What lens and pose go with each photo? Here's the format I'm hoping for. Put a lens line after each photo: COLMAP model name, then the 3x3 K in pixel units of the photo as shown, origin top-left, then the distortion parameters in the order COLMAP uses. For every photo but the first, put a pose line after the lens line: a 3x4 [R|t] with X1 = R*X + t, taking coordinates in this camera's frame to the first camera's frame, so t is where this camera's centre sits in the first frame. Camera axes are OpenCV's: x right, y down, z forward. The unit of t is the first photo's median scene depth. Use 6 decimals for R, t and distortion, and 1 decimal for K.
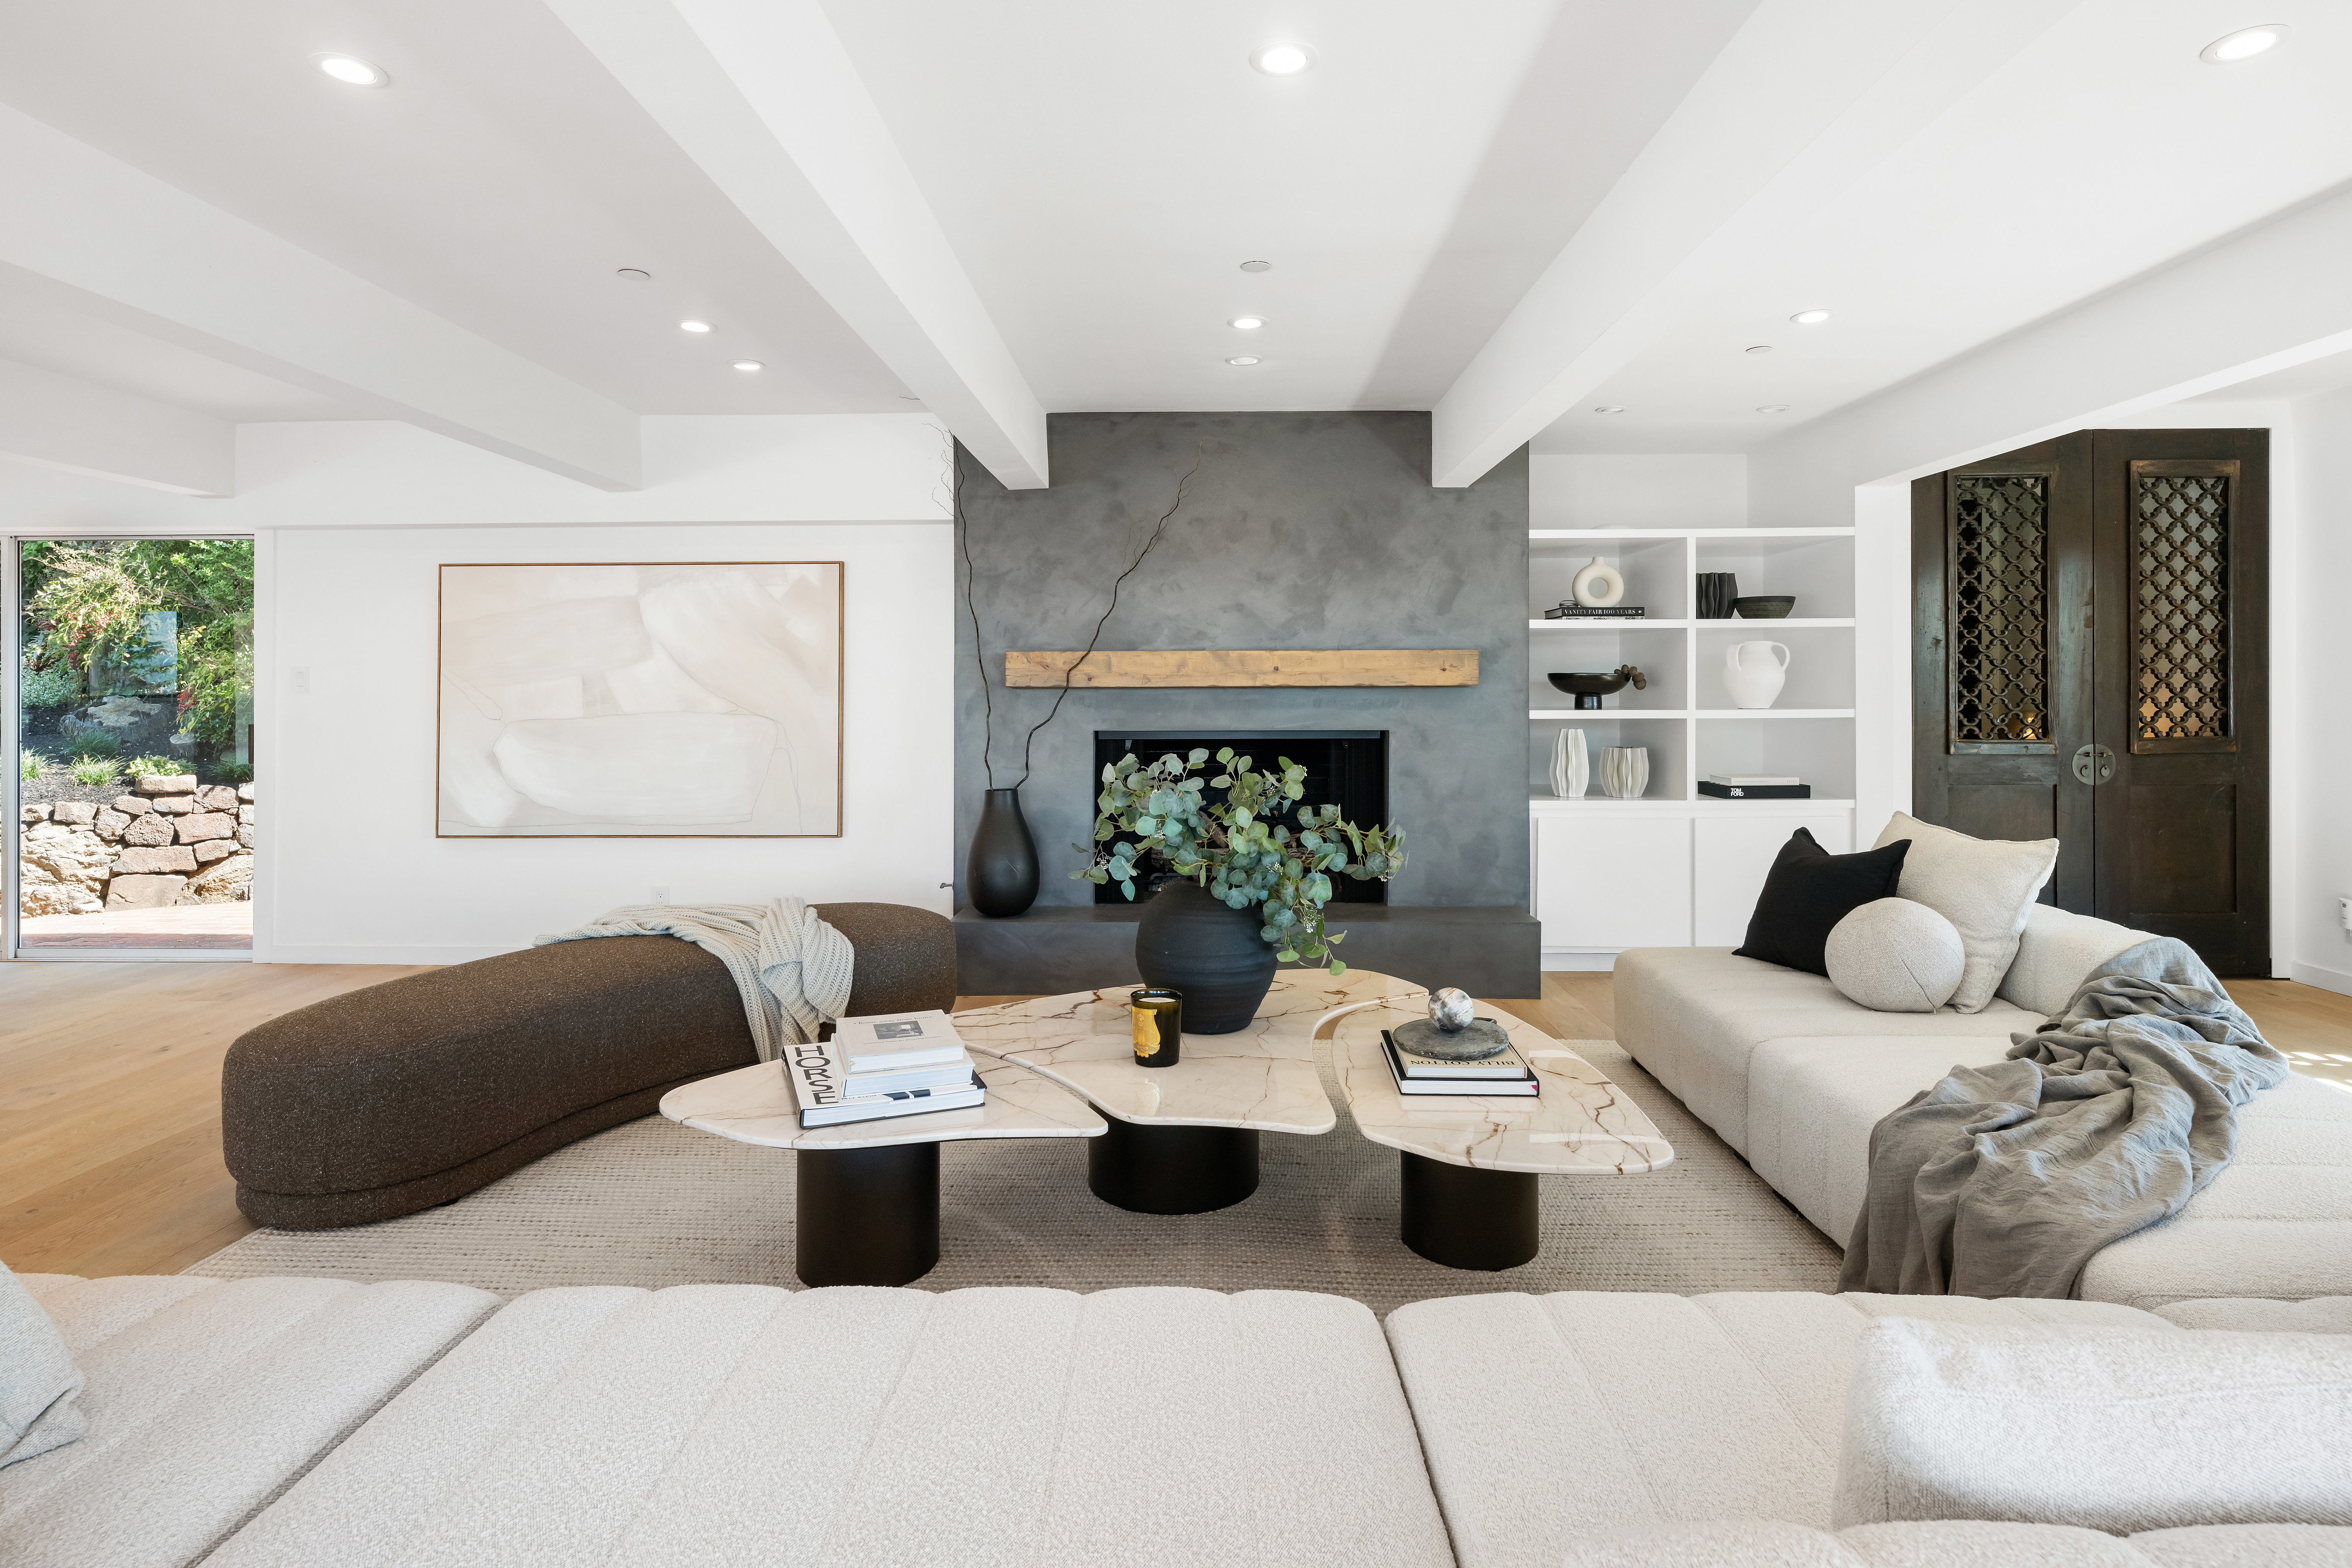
lens RADIAL K [[1194.1, 0, 1171.7], [0, 1194.1, 698.8], [0, 0, 1]] dist [-0.000248, 0.000104]
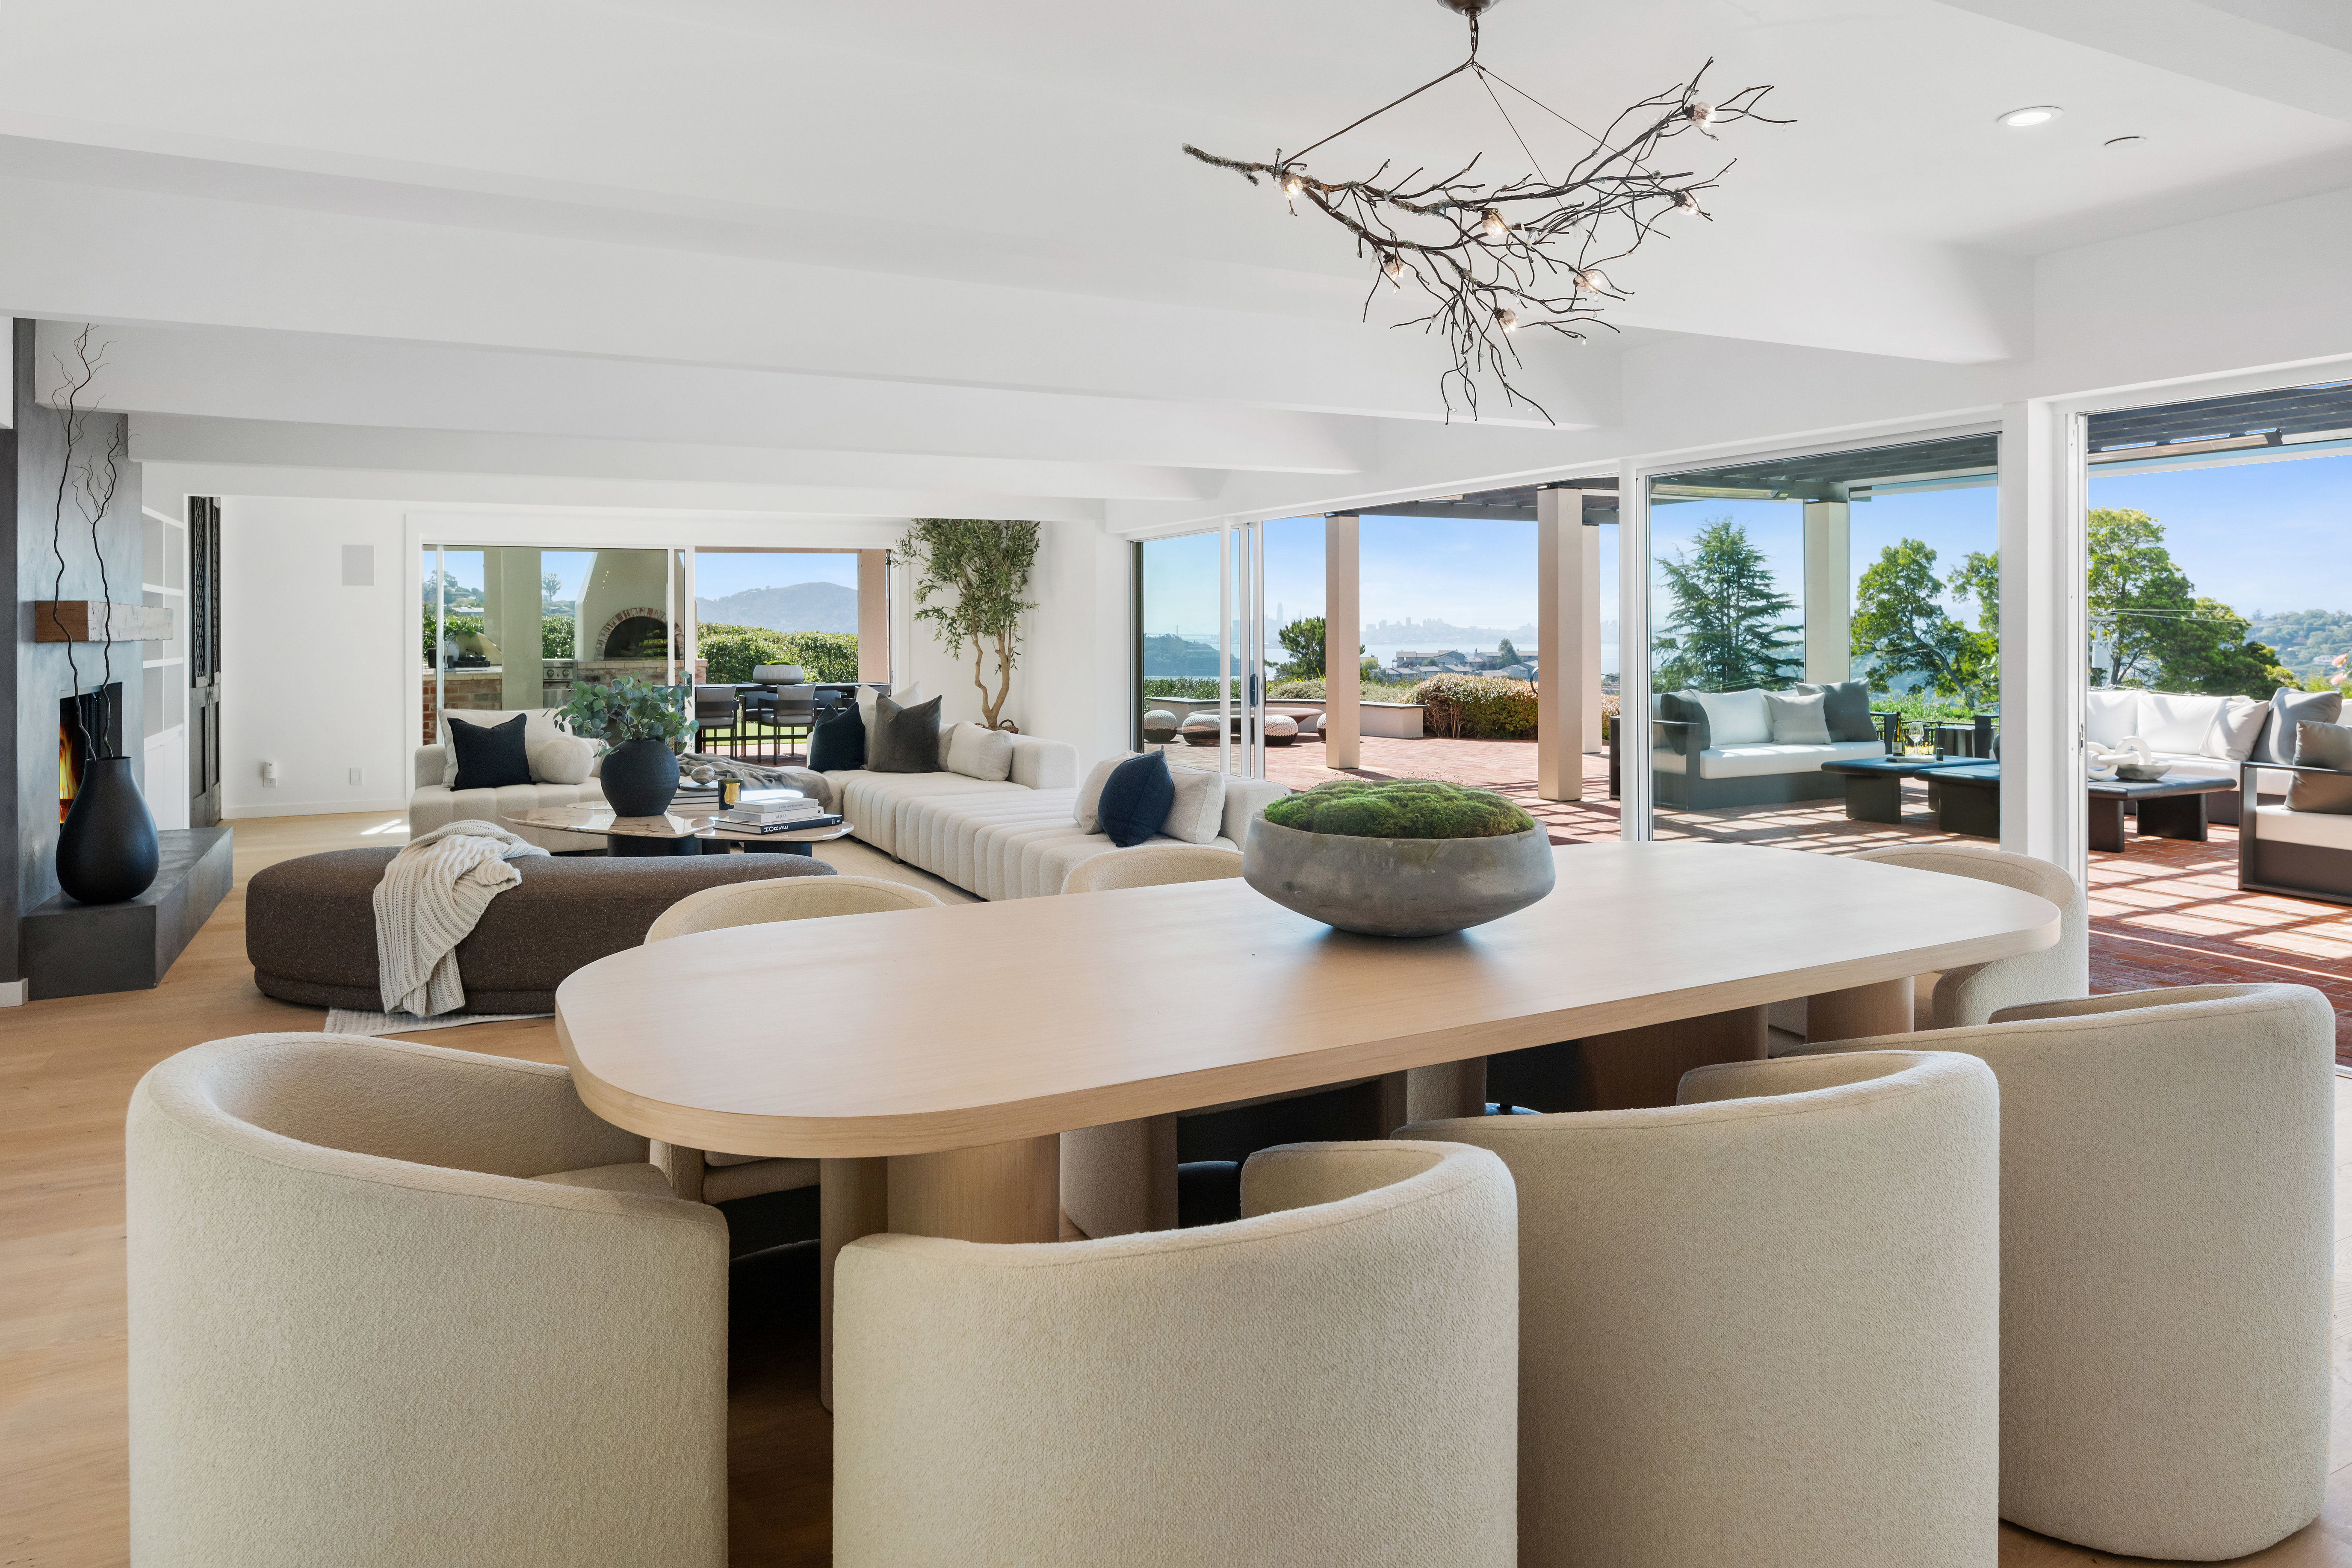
lens RADIAL K [[1440.5, 0, 1171.1], [0, 1440.5, 615.7], [0, 0, 1]] dist [-0.002162, -0.001332]
pose [[-0.481850, 0.014388, 0.876136, -1.392418], [0.009378, 0.999893, -0.011262, -0.009553], [-0.876204, 0.002790, -0.481933, 0.796763]]
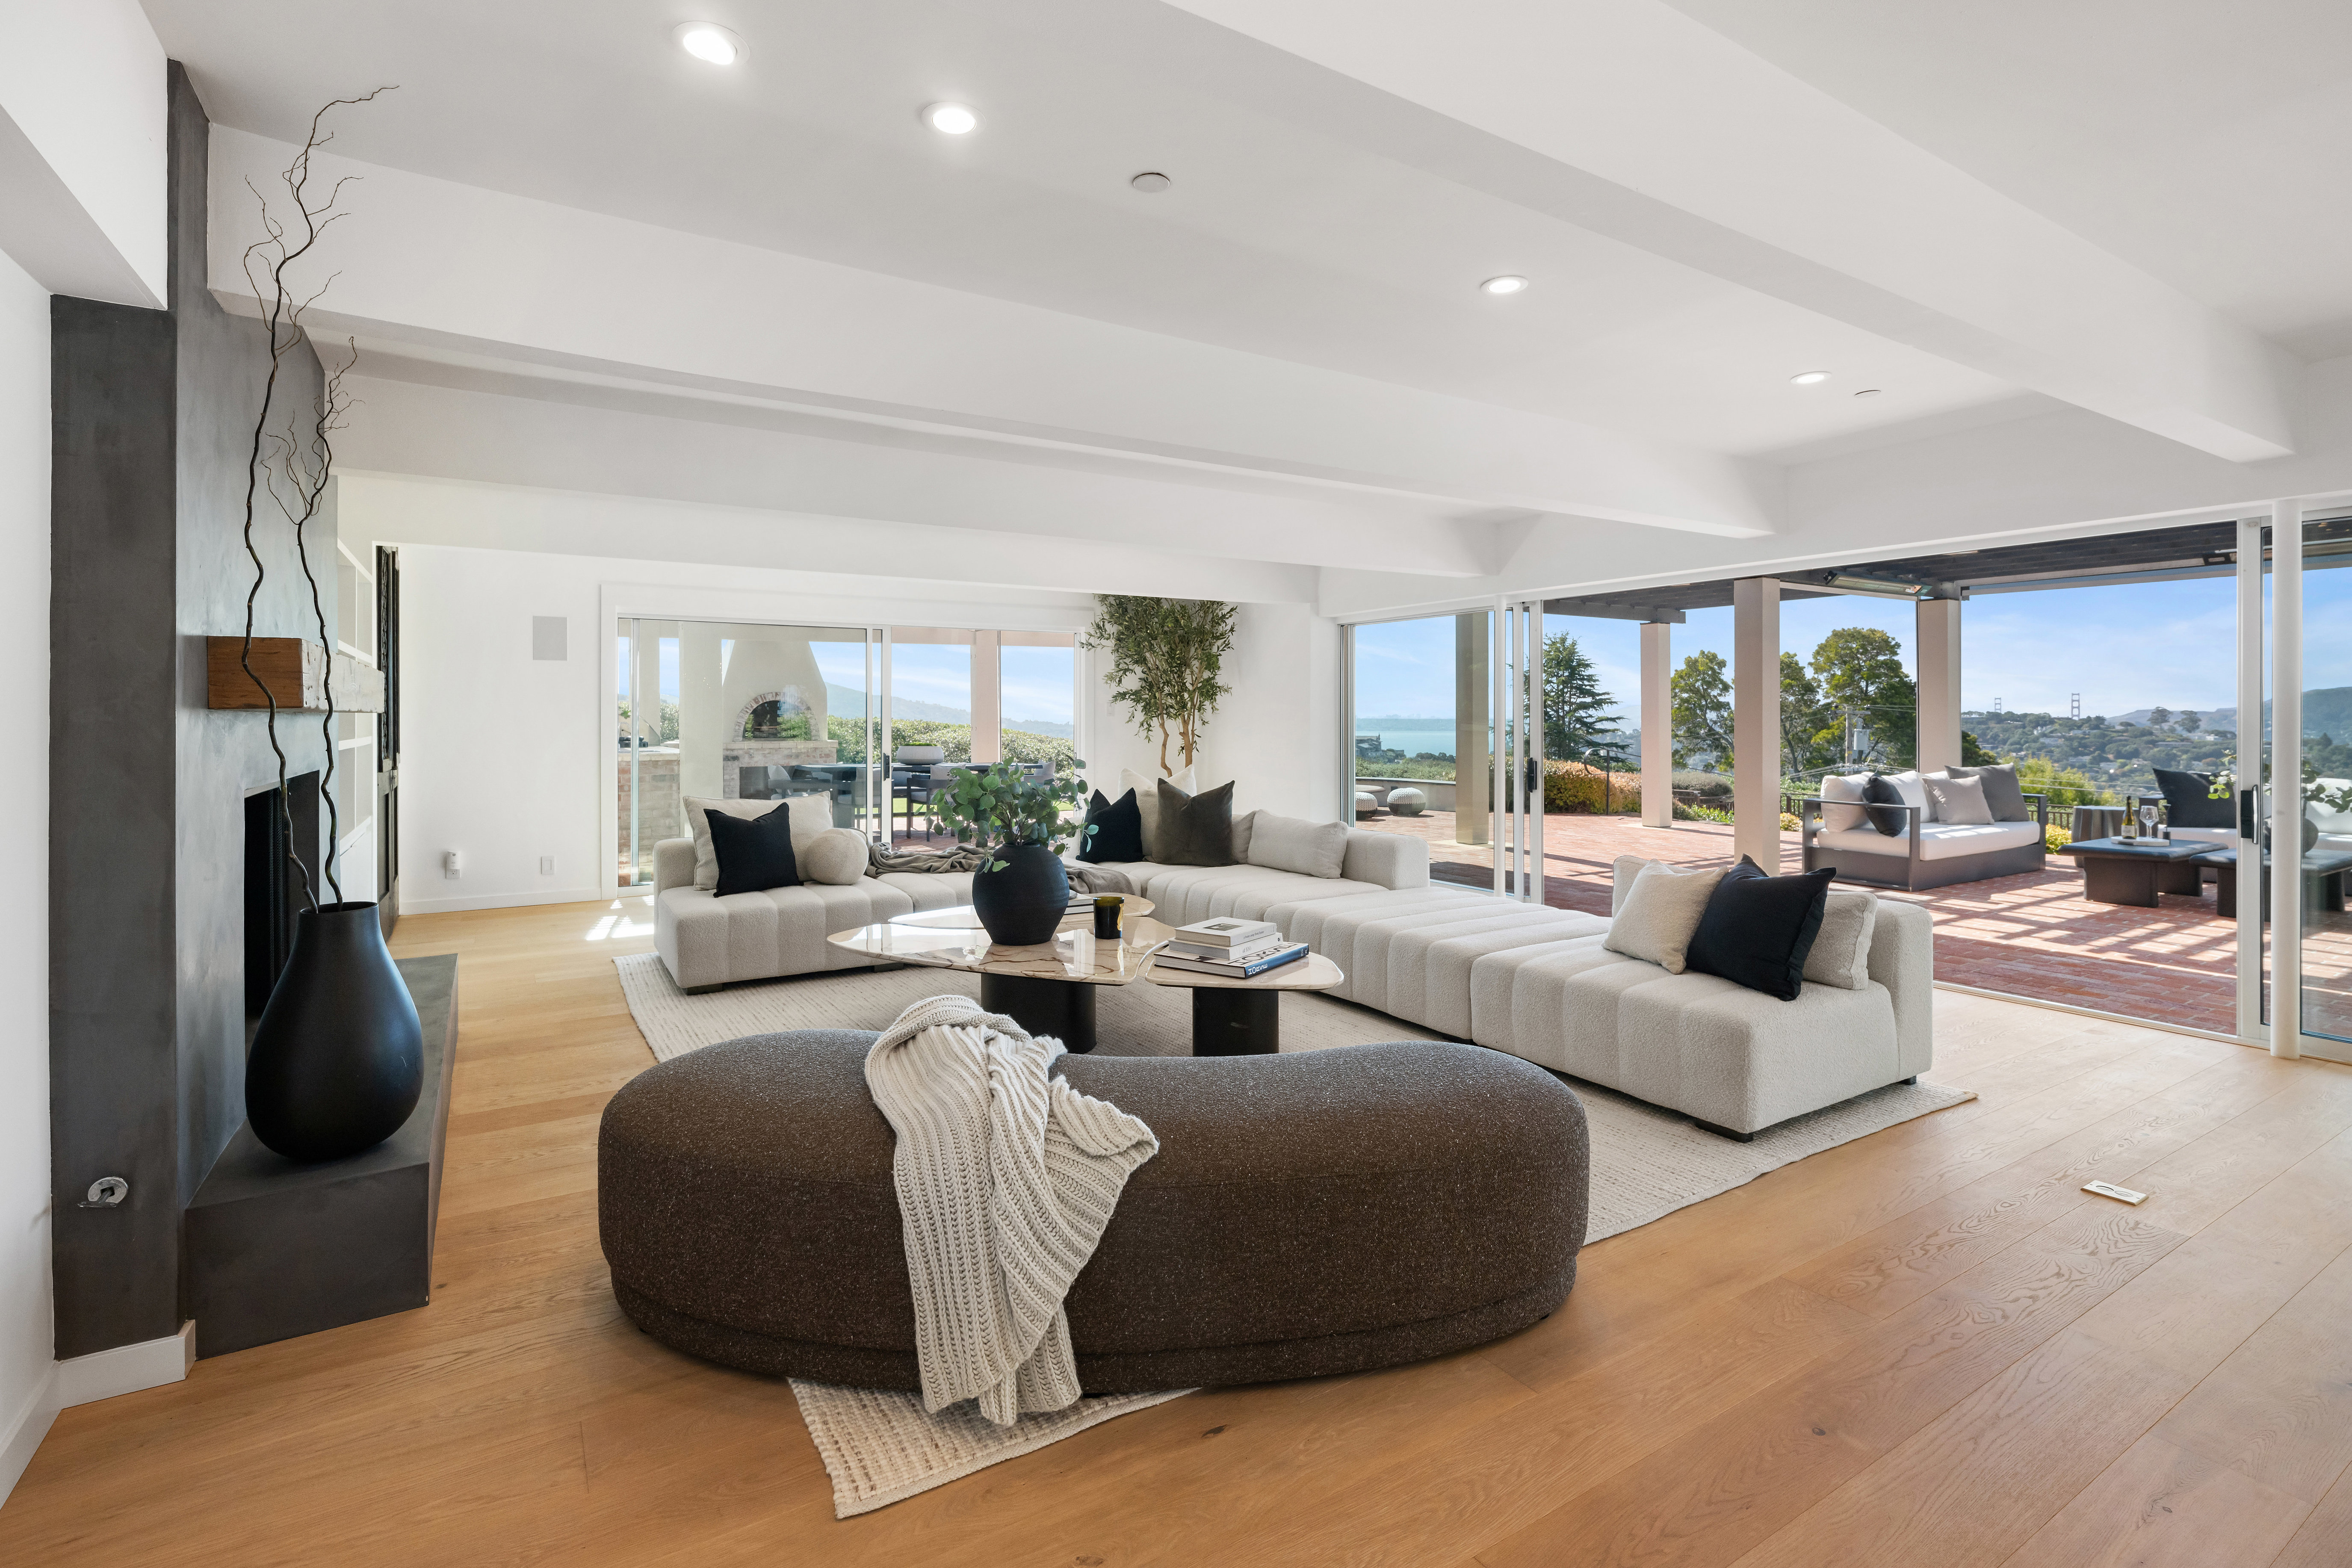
lens RADIAL K [[1092.0, 0, 1176.8], [0, 1092.0, 713.5], [0, 0, 1]] dist [-0.000097, 0.000147]
pose [[-0.550101, 0.007086, 0.835068, -0.708756], [0.004361, 0.999975, -0.005613, -0.003856], [-0.835086, 0.000554, -0.550118, 0.924232]]
